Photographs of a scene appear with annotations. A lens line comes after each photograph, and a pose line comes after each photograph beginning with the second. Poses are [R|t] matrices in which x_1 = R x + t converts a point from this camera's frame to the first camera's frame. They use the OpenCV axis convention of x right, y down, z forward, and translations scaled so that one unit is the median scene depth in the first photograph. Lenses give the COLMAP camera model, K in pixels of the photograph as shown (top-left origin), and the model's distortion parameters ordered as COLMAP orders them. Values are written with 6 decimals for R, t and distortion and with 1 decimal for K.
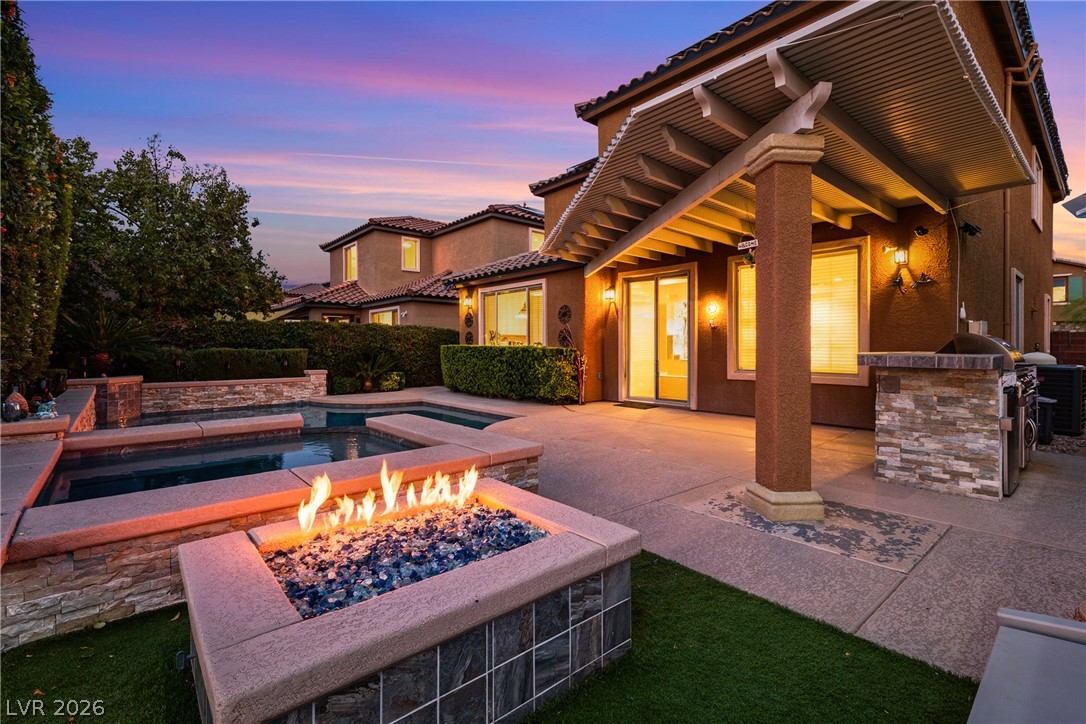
lens RADIAL K [[492.3, 0, 543.0], [0, 492.3, 362.0], [0, 0, 1]] dist [0.003395, 0.000067]
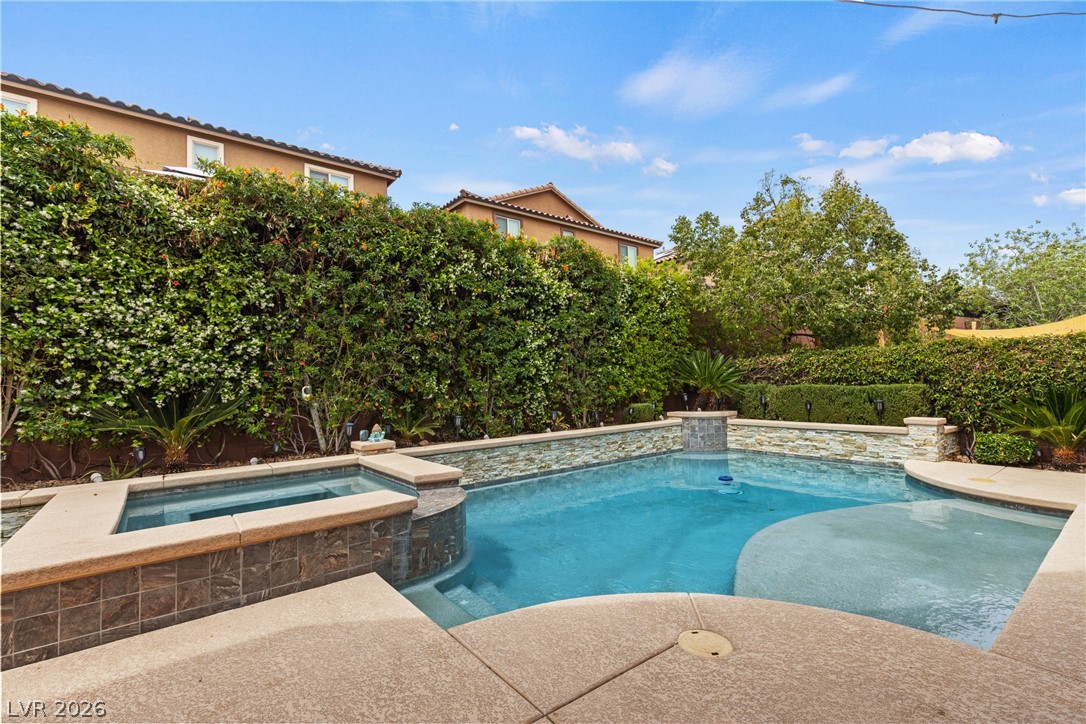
lens RADIAL K [[481.2, 0, 543.0], [0, 481.2, 362.0], [0, 0, 1]] dist [0.000508, -0.000019]
pose [[-0.045112, -0.039073, -0.998218, 0.198842], [-0.006380, 0.999226, -0.038824, -0.030674], [0.998962, 0.004617, -0.045326, 0.569369]]
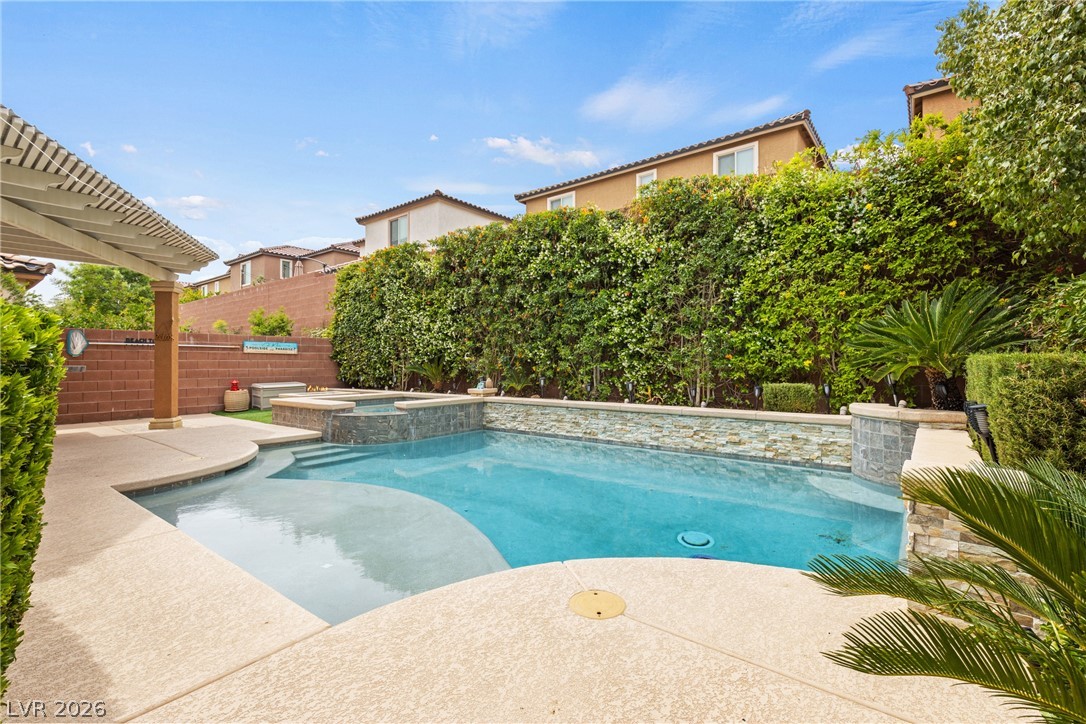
lens RADIAL K [[485.6, 0, 548.0], [0, 485.6, 349.7], [0, 0, 1]] dist [0.000180, -0.000025]
pose [[-0.980256, 0.000630, -0.197734, -0.302974], [-0.000306, 0.999989, 0.004706, -0.032456], [0.197735, 0.004674, -0.980244, 1.229387]]
